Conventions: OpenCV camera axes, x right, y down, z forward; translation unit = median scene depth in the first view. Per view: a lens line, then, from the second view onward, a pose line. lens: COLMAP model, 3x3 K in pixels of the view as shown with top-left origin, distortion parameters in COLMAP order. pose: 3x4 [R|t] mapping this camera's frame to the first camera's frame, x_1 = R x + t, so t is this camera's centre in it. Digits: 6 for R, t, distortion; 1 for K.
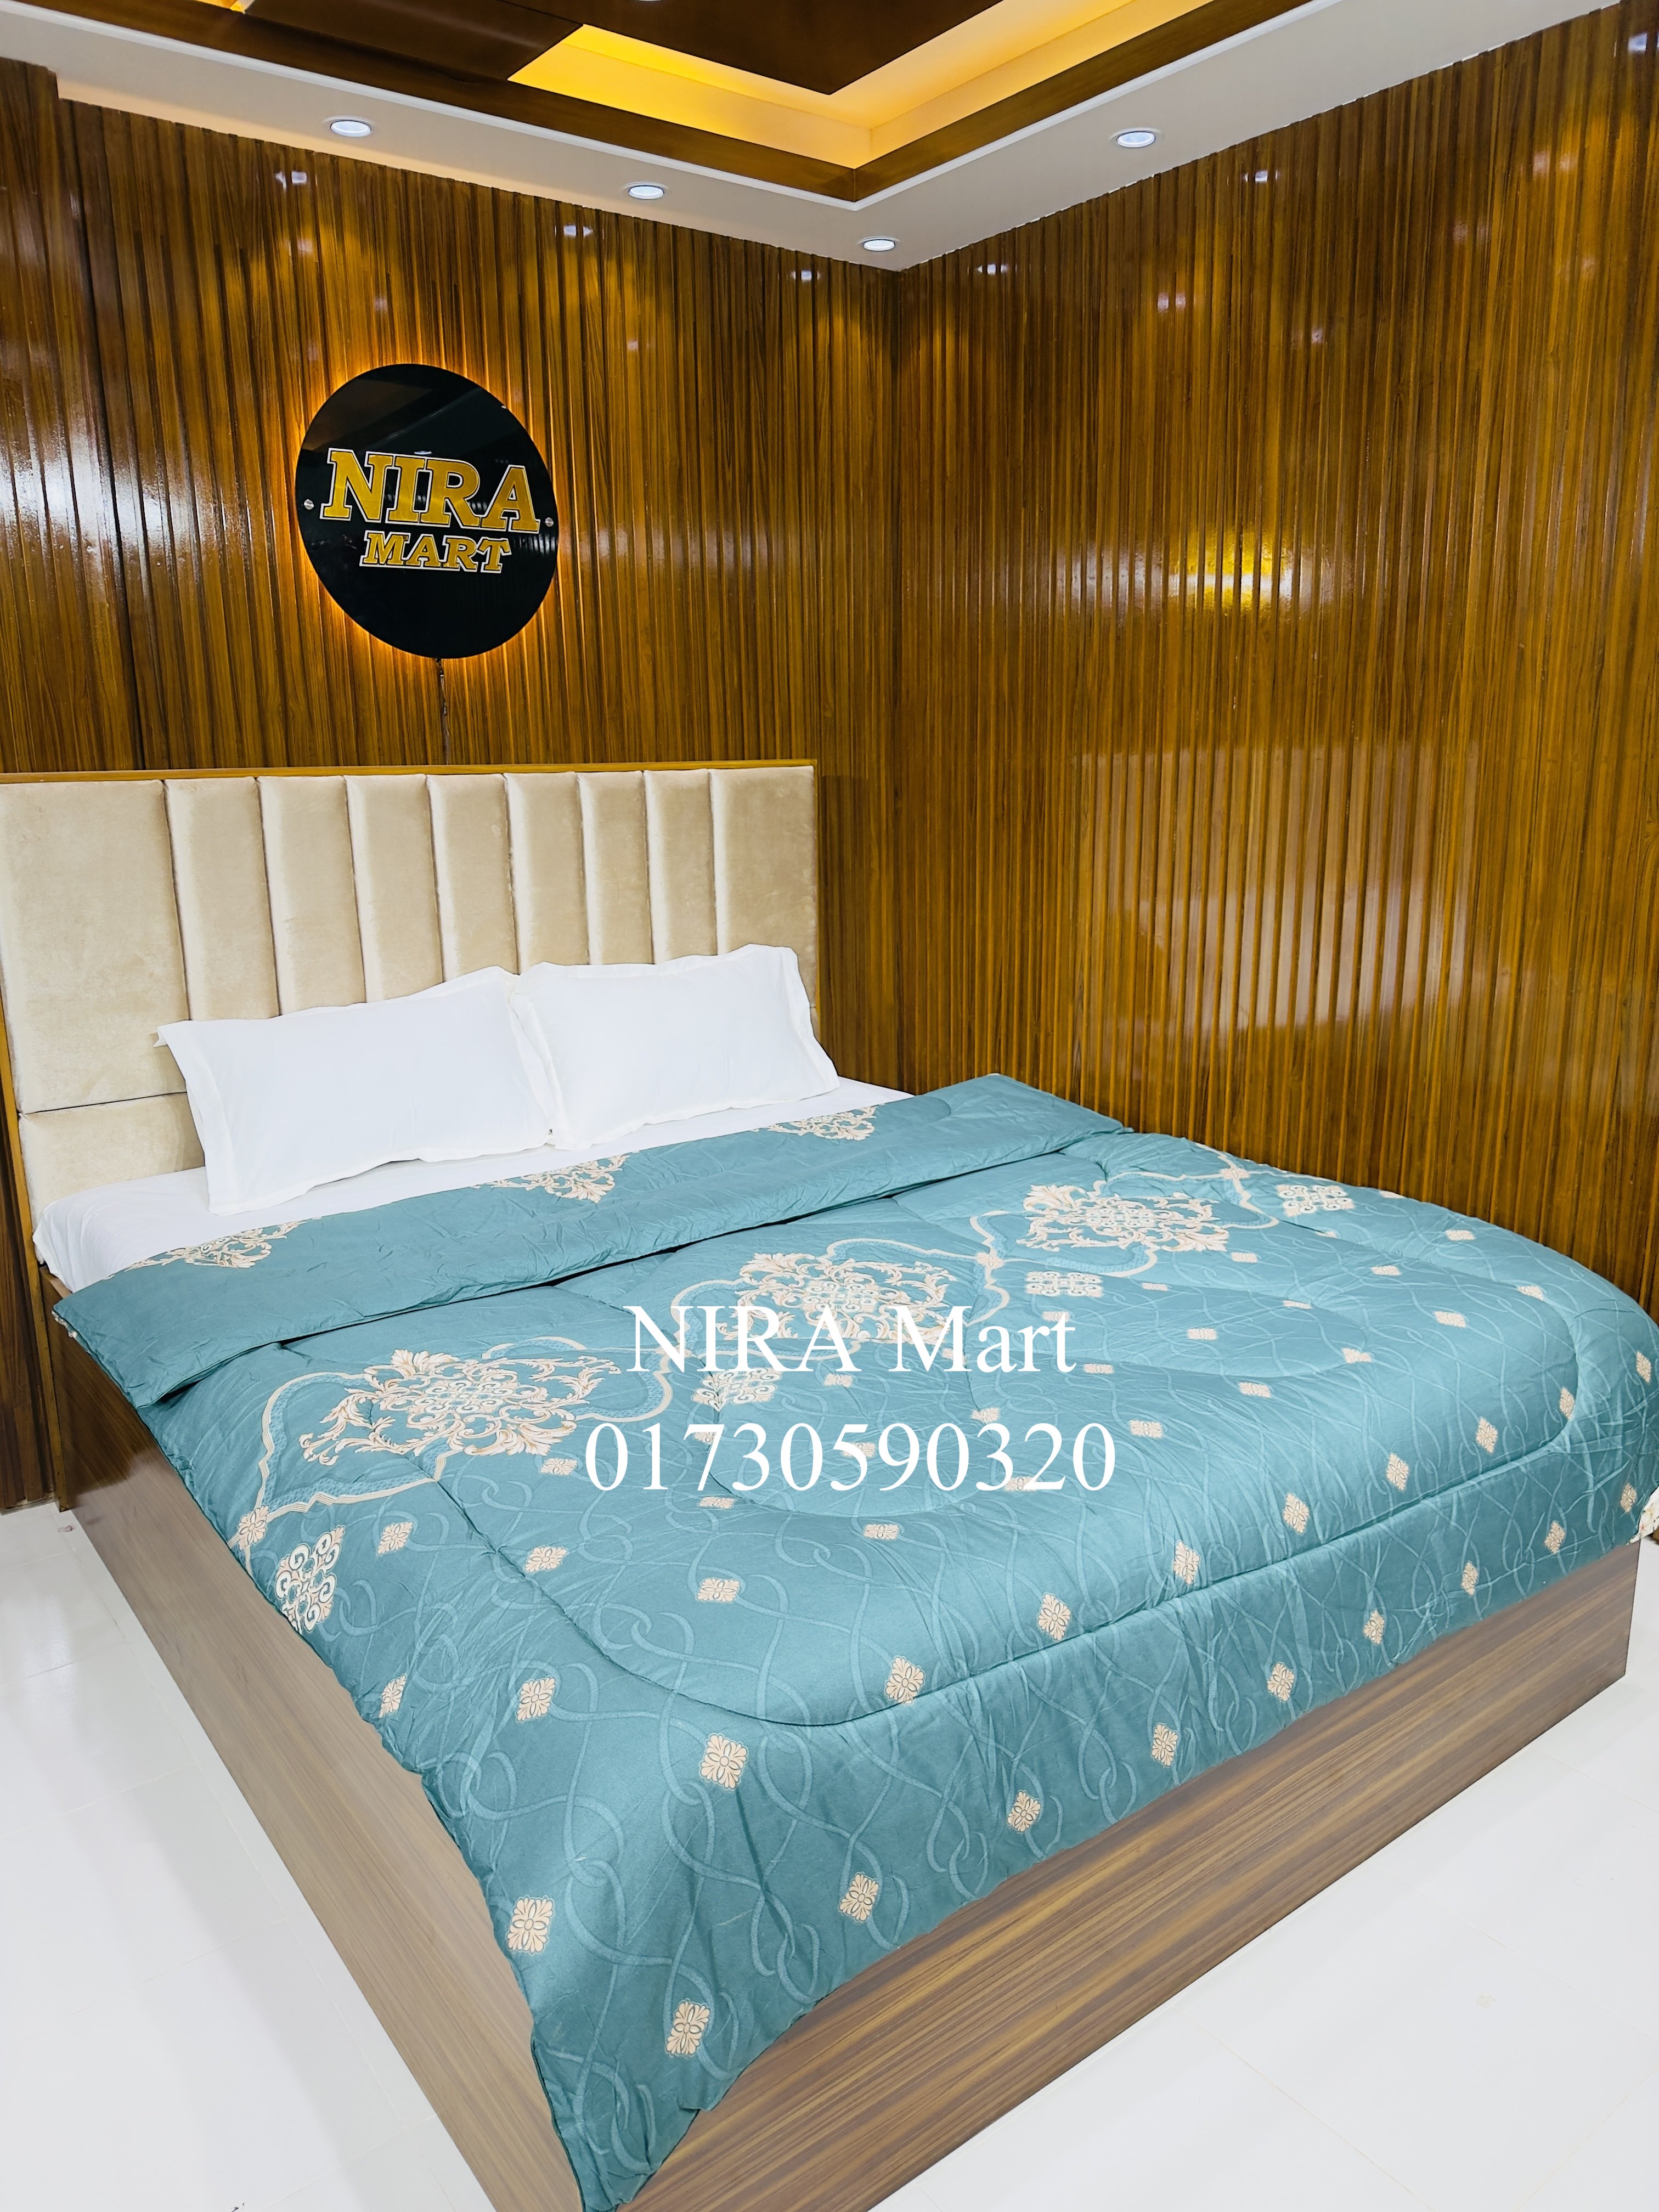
lens RADIAL K [[1536.0, 0, 821.3], [0, 1536.0, 1124.7], [0, 0, 1]] dist [0.032854, -0.053311]
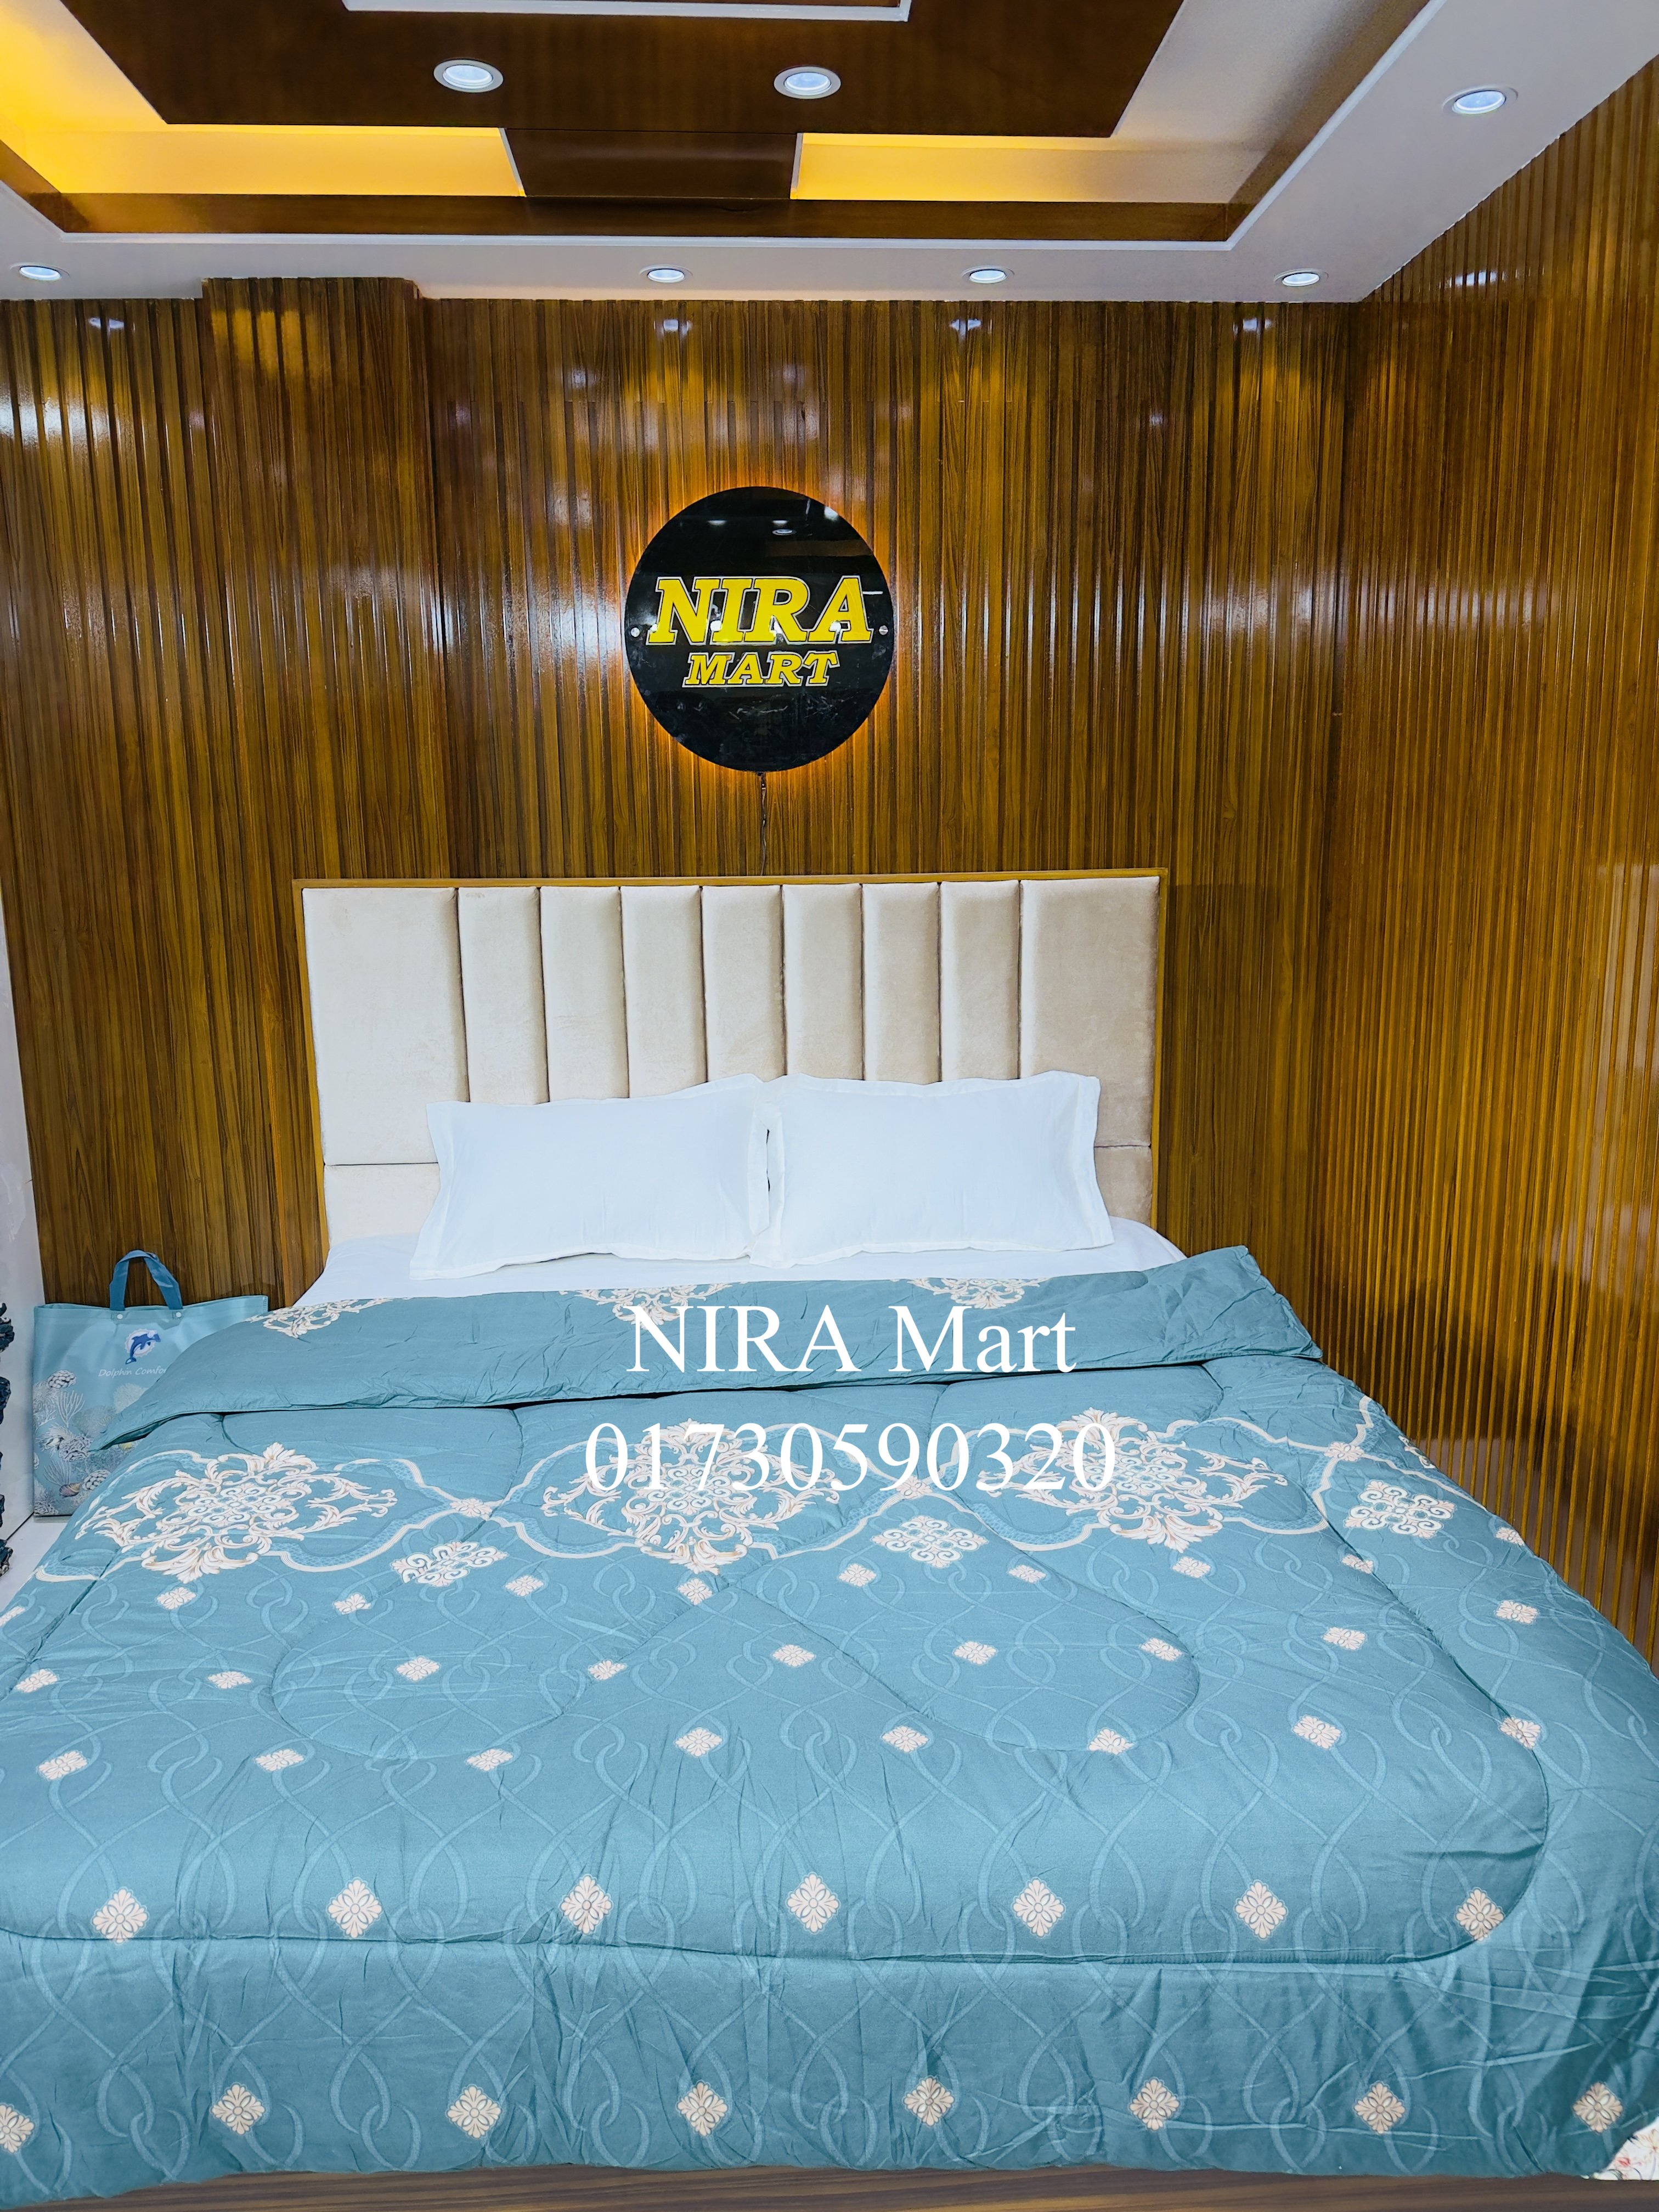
lens RADIAL K [[1536.0, 0, 826.8], [0, 1536.0, 1133.8], [0, 0, 1]] dist [0.032854, -0.053311]
pose [[0.833715, 0.115352, -0.540012, 0.383075], [-0.129811, 0.991474, 0.011377, -0.083473], [0.536720, 0.060614, 0.841580, 0.185577]]
